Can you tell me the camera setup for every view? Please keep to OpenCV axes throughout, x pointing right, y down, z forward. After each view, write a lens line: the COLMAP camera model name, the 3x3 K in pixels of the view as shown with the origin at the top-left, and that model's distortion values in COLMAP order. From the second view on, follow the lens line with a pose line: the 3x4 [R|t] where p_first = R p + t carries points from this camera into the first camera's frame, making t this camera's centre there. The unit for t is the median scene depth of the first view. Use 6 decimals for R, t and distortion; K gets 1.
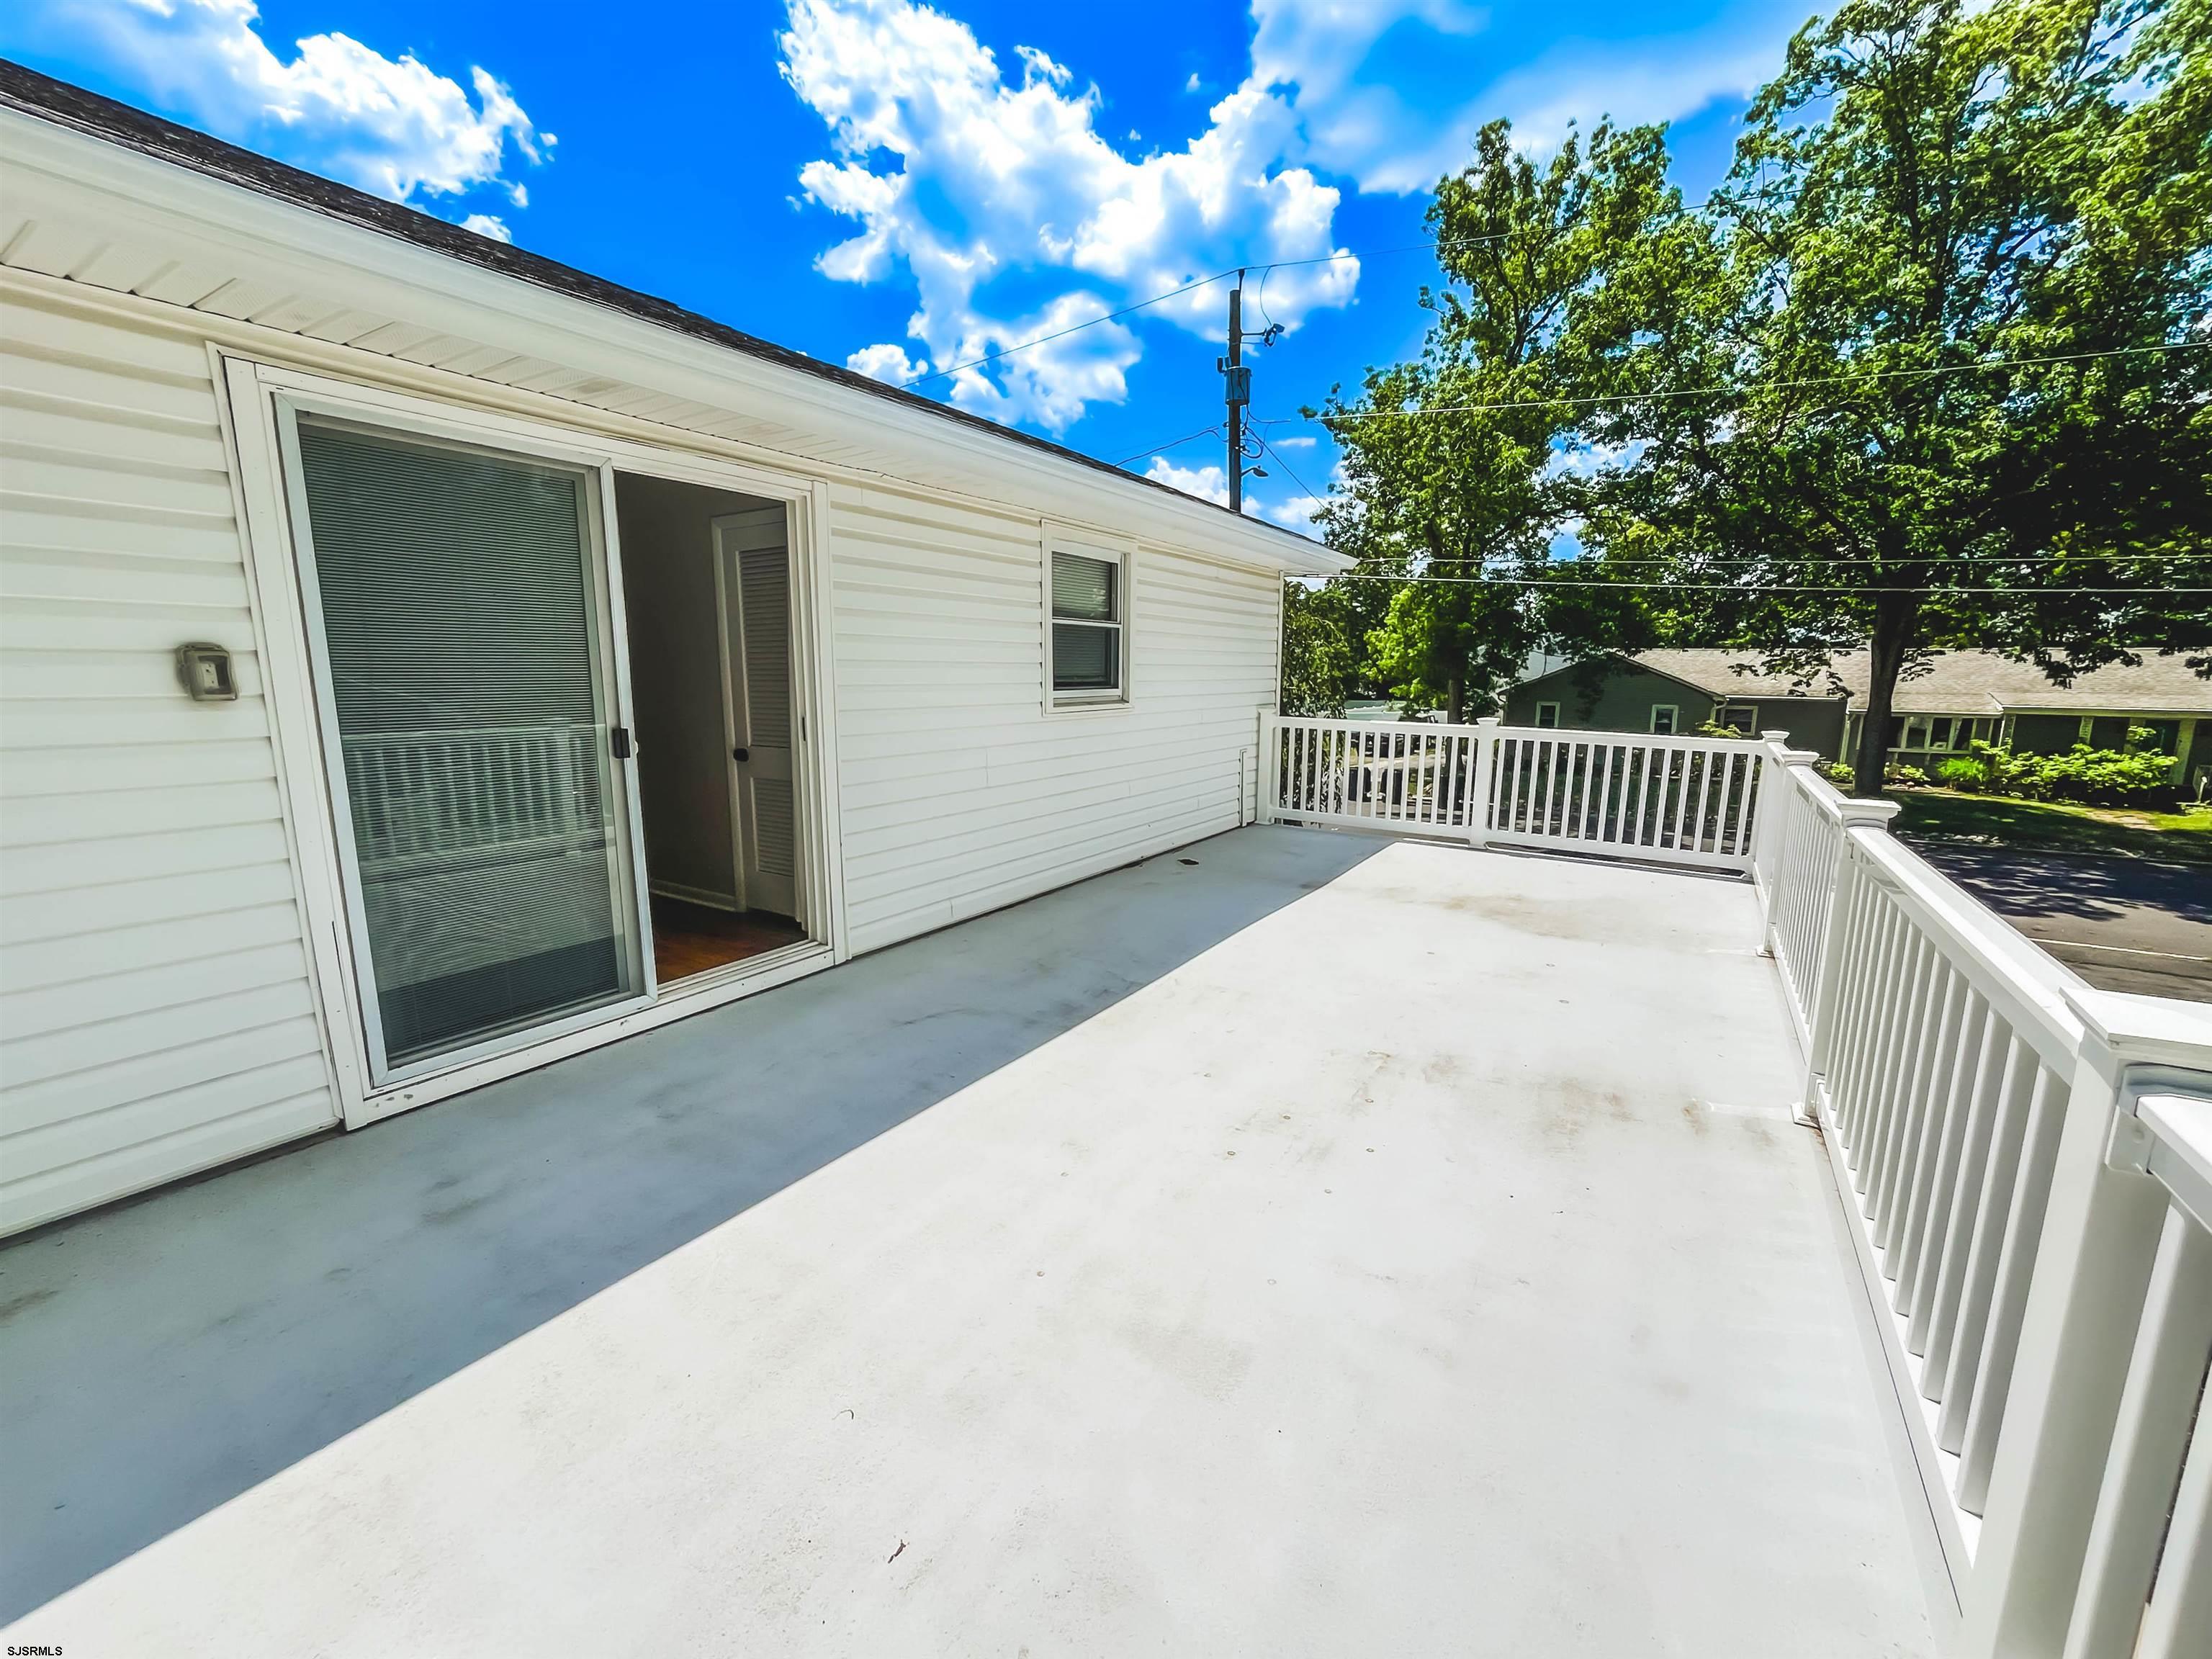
lens RADIAL K [[908.4, 0, 1110.5], [0, 908.4, 827.2], [0, 0, 1]] dist [-0.002168, 0.000178]
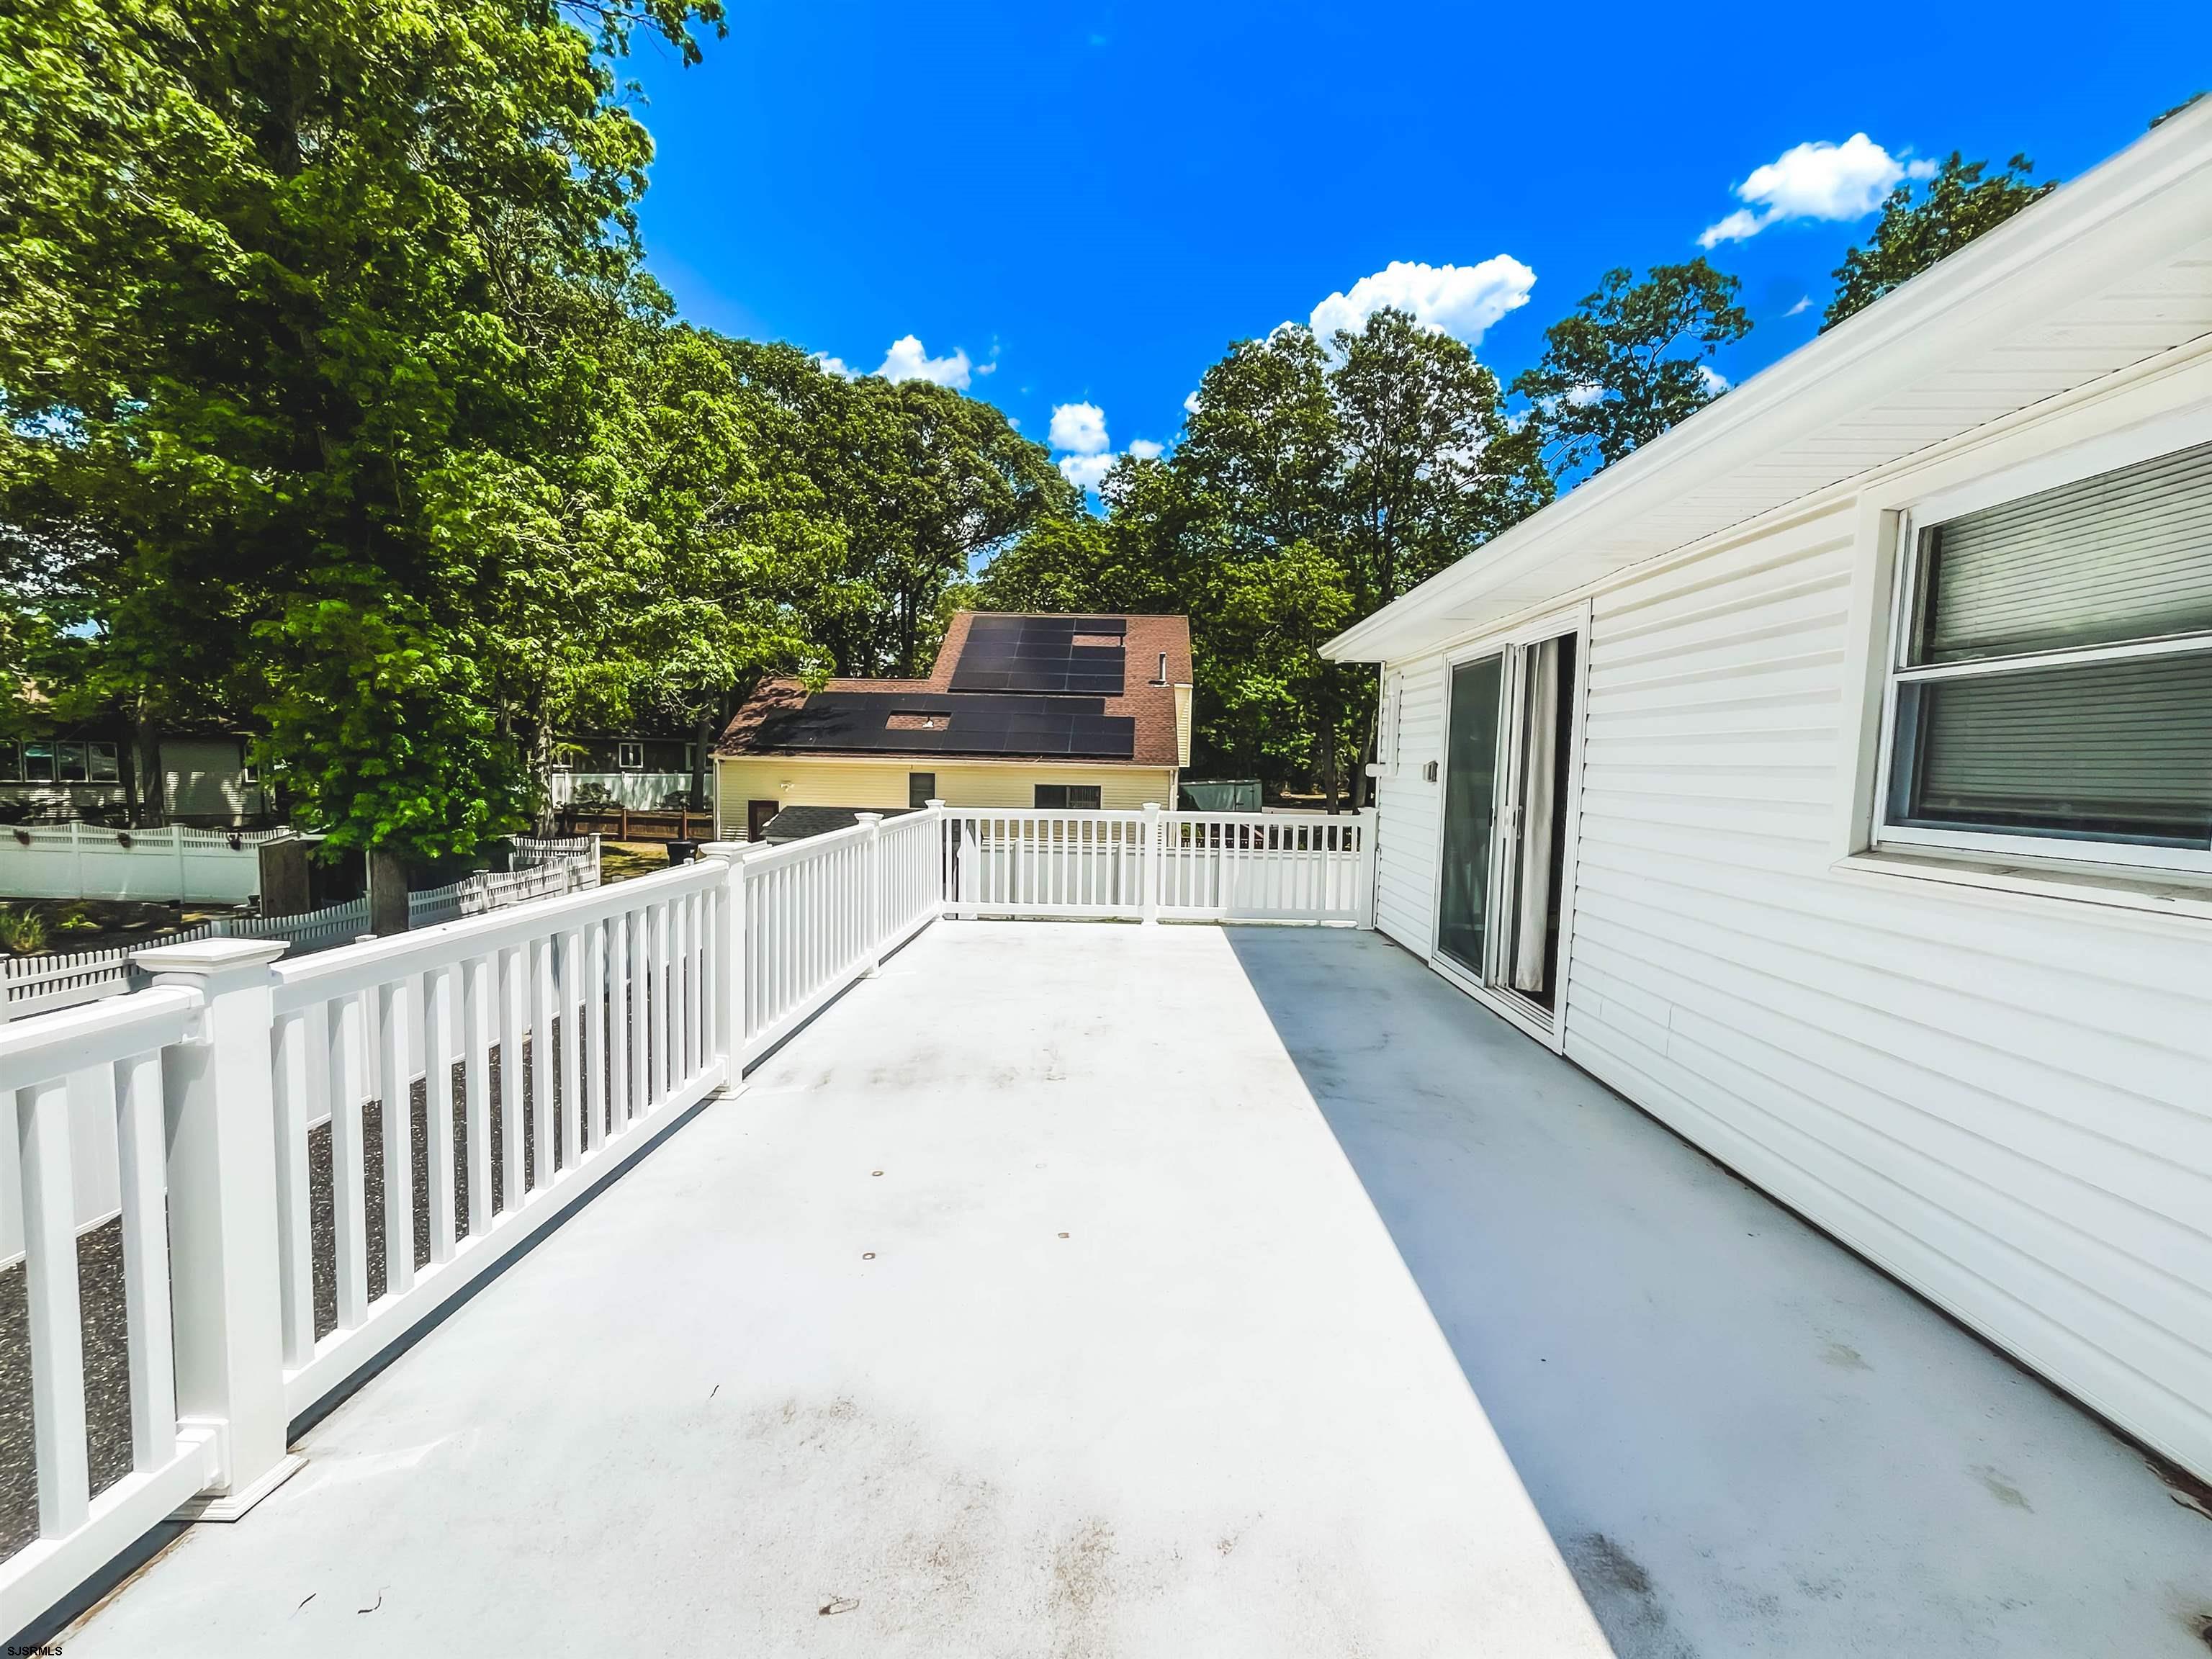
lens RADIAL K [[915.0, 0, 1109.7], [0, 915.0, 828.5], [0, 0, 1]] dist [-0.019794, 0.005762]
pose [[-0.855169, 0.006635, -0.518307, 0.854869], [-0.123013, 0.968755, 0.215365, -0.329992], [0.503542, 0.247932, -0.827633, 1.950104]]
